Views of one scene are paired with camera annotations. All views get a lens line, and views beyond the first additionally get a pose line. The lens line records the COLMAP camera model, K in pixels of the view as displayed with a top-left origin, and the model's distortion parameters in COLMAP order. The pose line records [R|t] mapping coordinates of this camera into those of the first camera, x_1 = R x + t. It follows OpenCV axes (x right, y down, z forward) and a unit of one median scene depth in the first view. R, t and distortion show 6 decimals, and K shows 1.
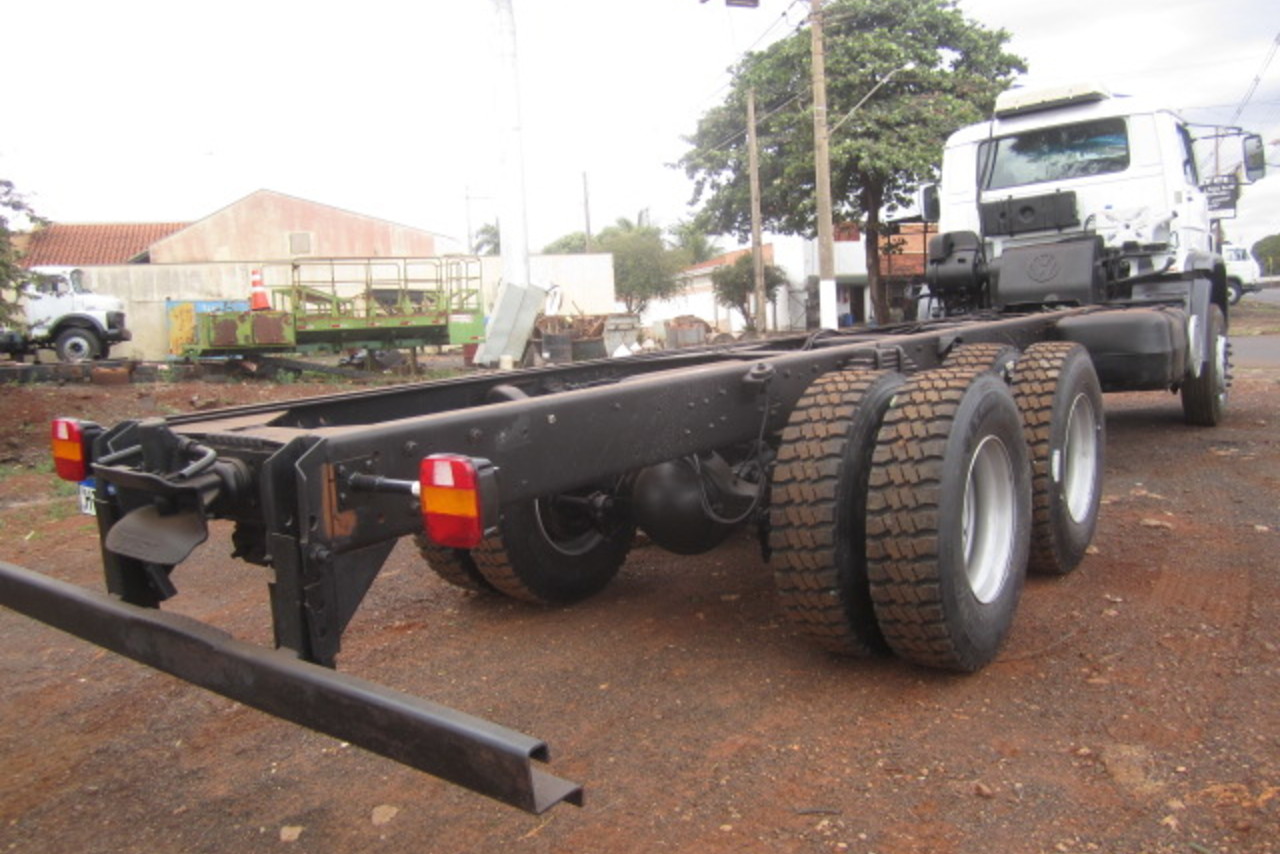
lens RADIAL K [[1059.9, 0, 644.2], [0, 1059.9, 425.1], [0, 0, 1]] dist [-0.062126, 0.025210]
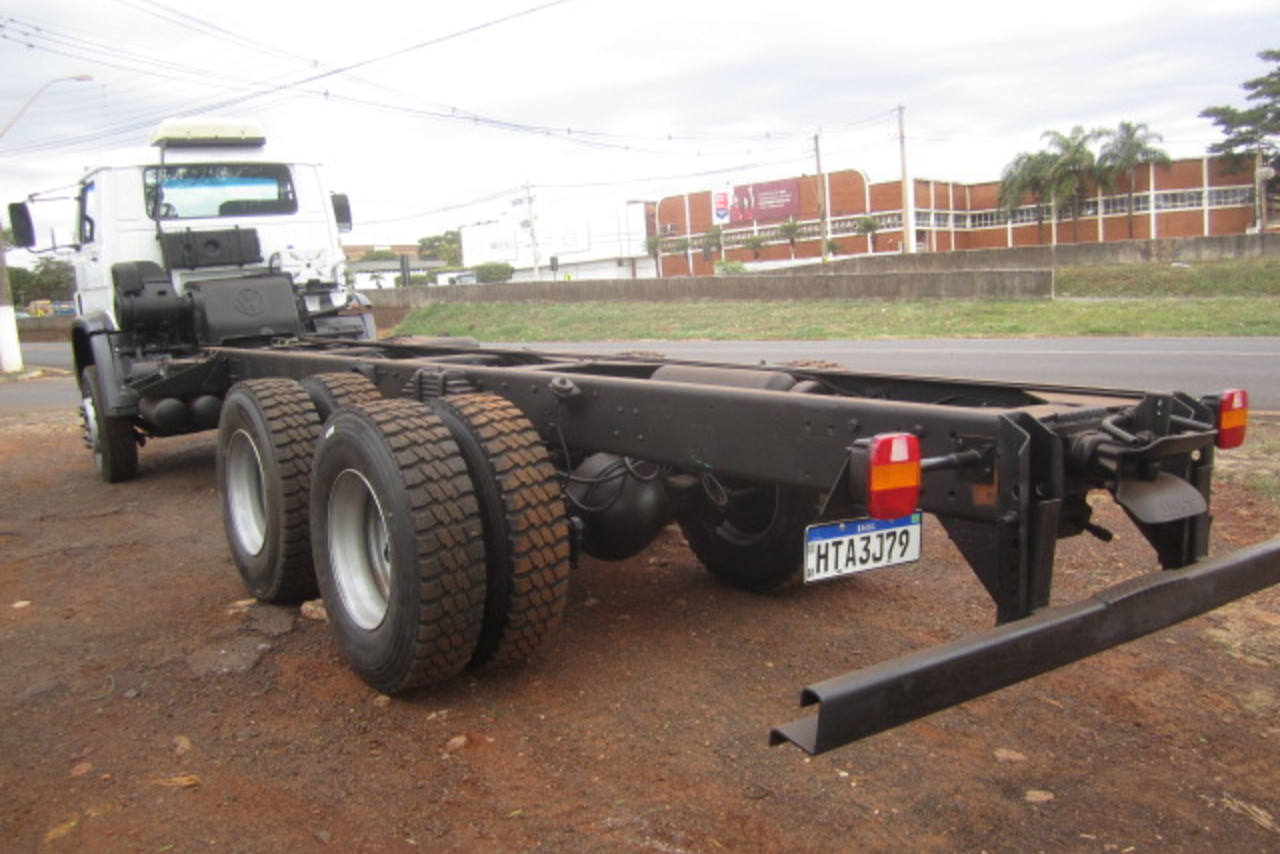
lens RADIAL K [[1059.9, 0, 648.0], [0, 1059.9, 422.6], [0, 0, 1]] dist [-0.062126, 0.025210]
pose [[0.291371, -0.078331, 0.953398, -0.120204], [0.132998, 0.990280, 0.040716, -0.006129], [-0.947319, 0.114937, 0.298957, 0.086139]]
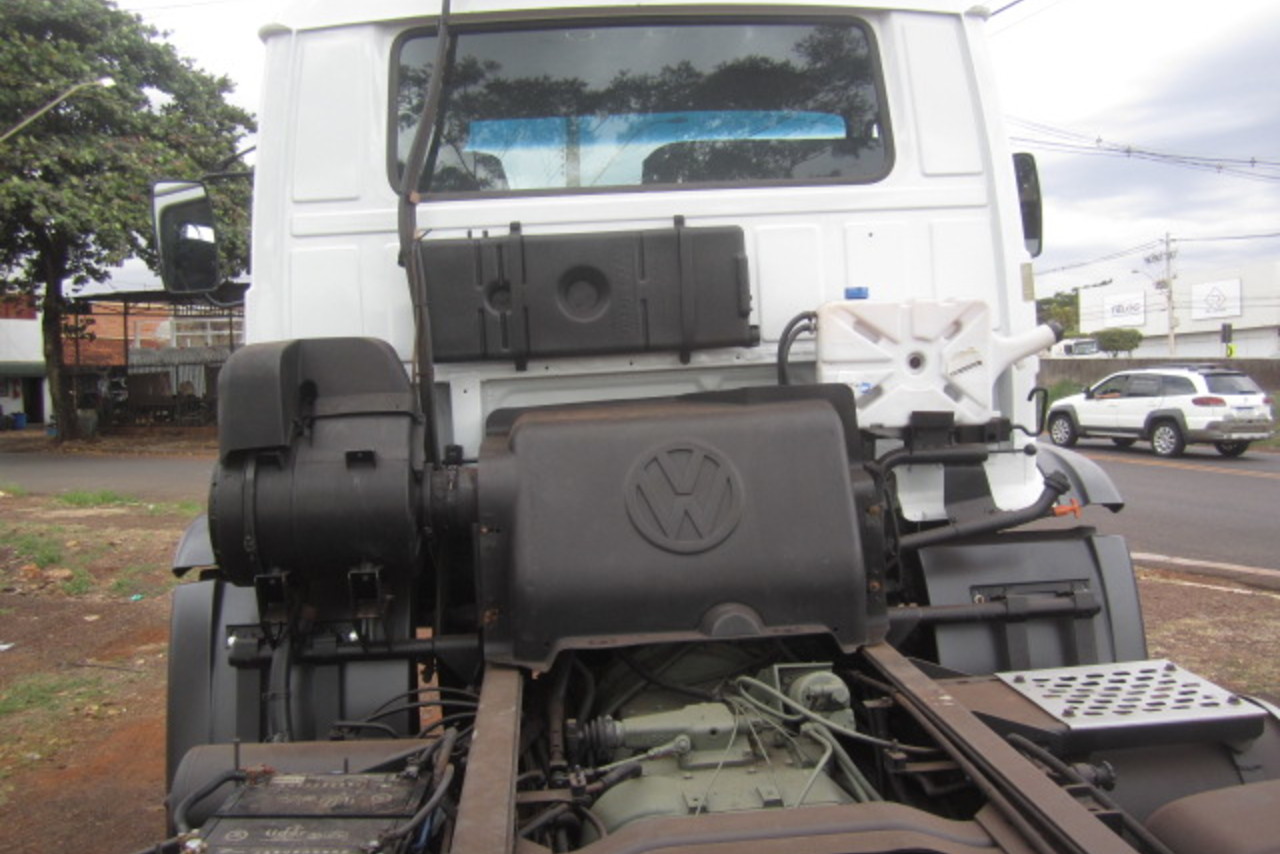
lens RADIAL K [[1059.9, 0, 636.1], [0, 1059.9, 431.2], [0, 0, 1]] dist [-0.062126, 0.025210]
pose [[0.753588, 0.005128, 0.657327, 0.048709], [0.045325, 0.997184, -0.059741, -0.037700], [-0.655783, 0.074813, 0.751234, 0.200523]]
